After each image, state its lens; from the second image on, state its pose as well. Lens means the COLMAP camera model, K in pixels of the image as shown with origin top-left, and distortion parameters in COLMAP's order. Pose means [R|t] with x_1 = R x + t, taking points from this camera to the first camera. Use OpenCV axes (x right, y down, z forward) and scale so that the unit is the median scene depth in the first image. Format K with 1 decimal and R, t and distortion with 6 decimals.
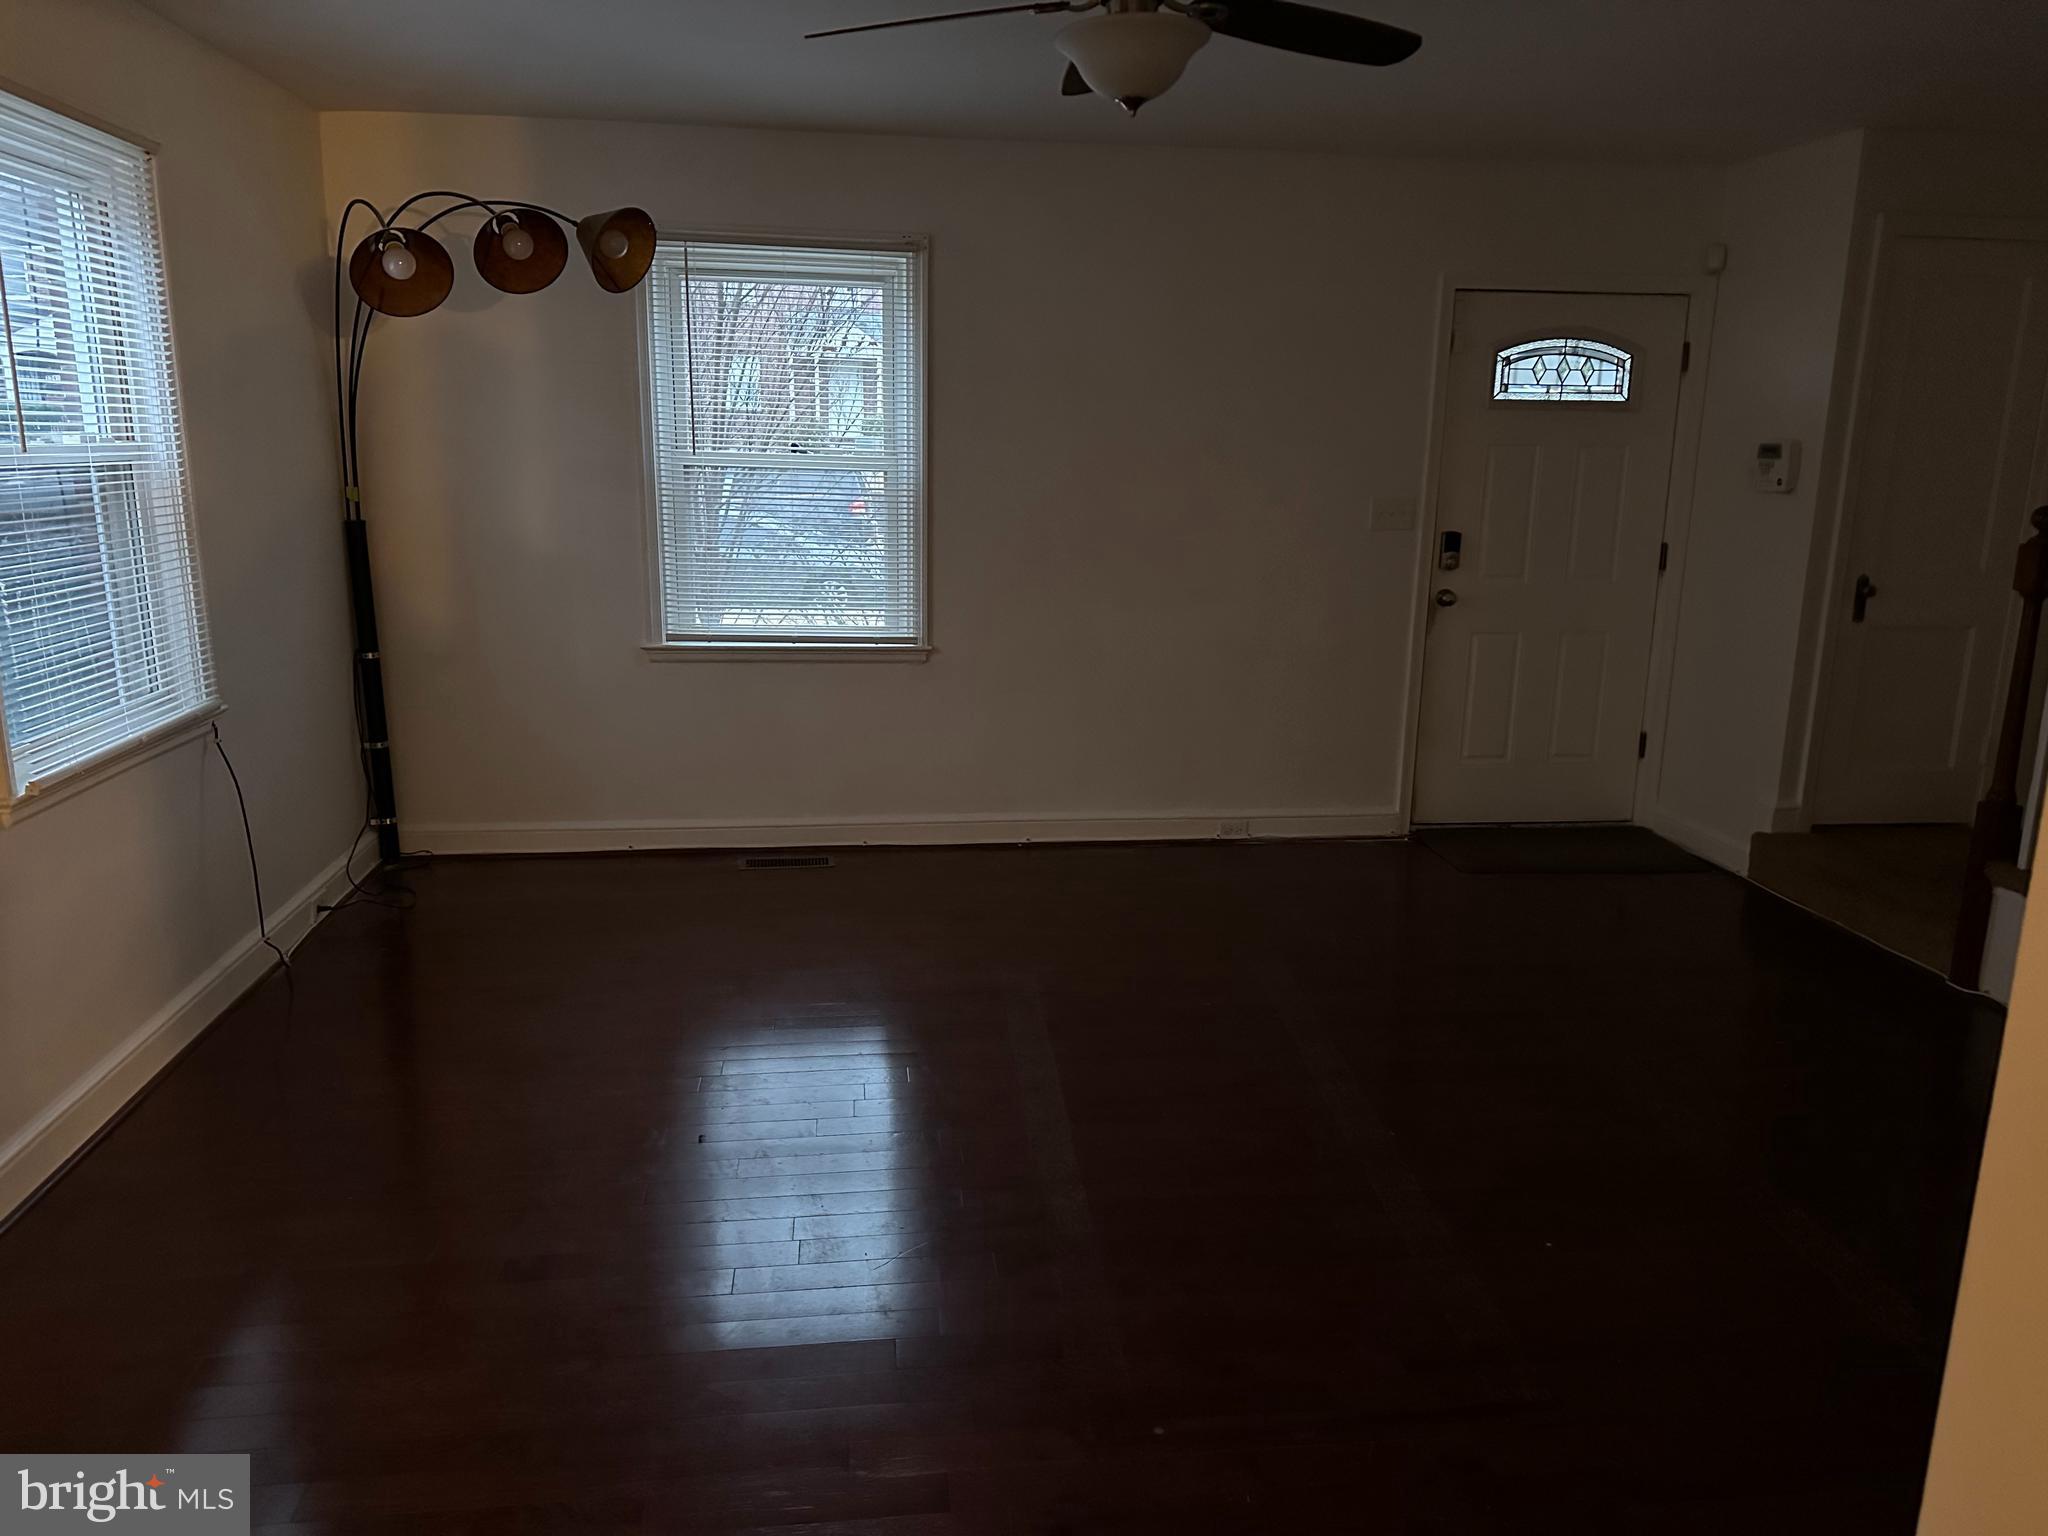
lens RADIAL K [[1441.2, 0, 1024.1], [0, 1441.2, 773.5], [0, 0, 1]] dist [-0.000207, -0.001369]
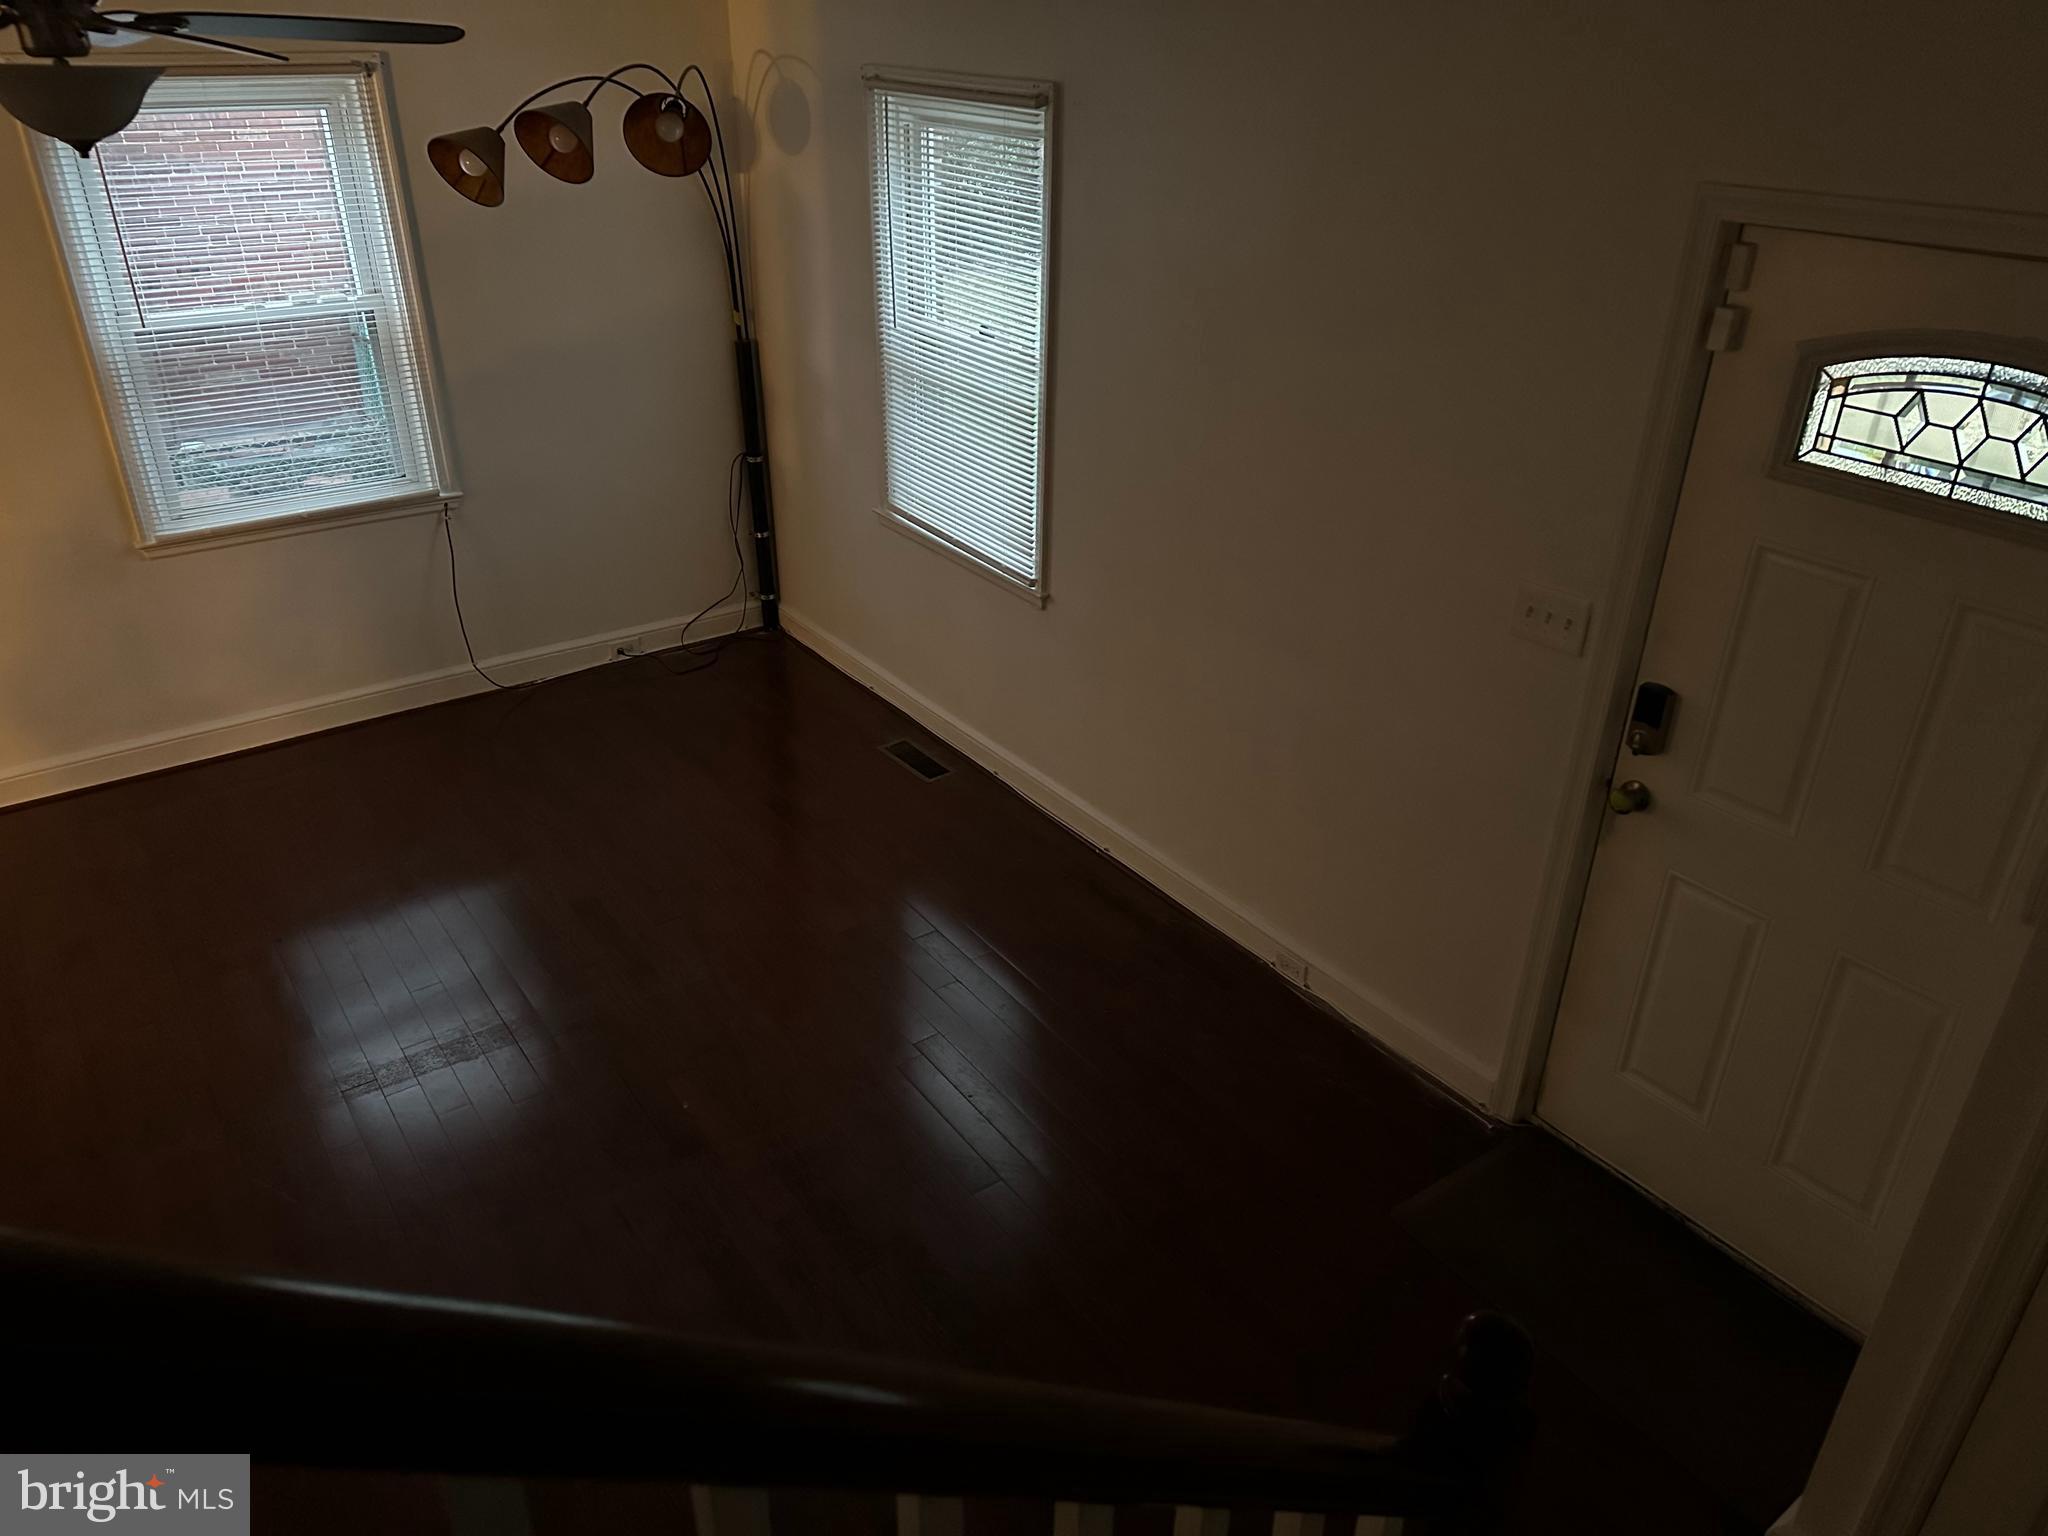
lens RADIAL K [[1441.2, 0, 1023.4], [0, 1441.2, 760.7], [0, 0, 1]] dist [-0.000207, -0.001369]
pose [[0.466289, 0.401721, -0.788159, 0.640789], [-0.209315, 0.915748, 0.342918, -0.286781], [0.859512, 0.005075, 0.511090, 0.550595]]
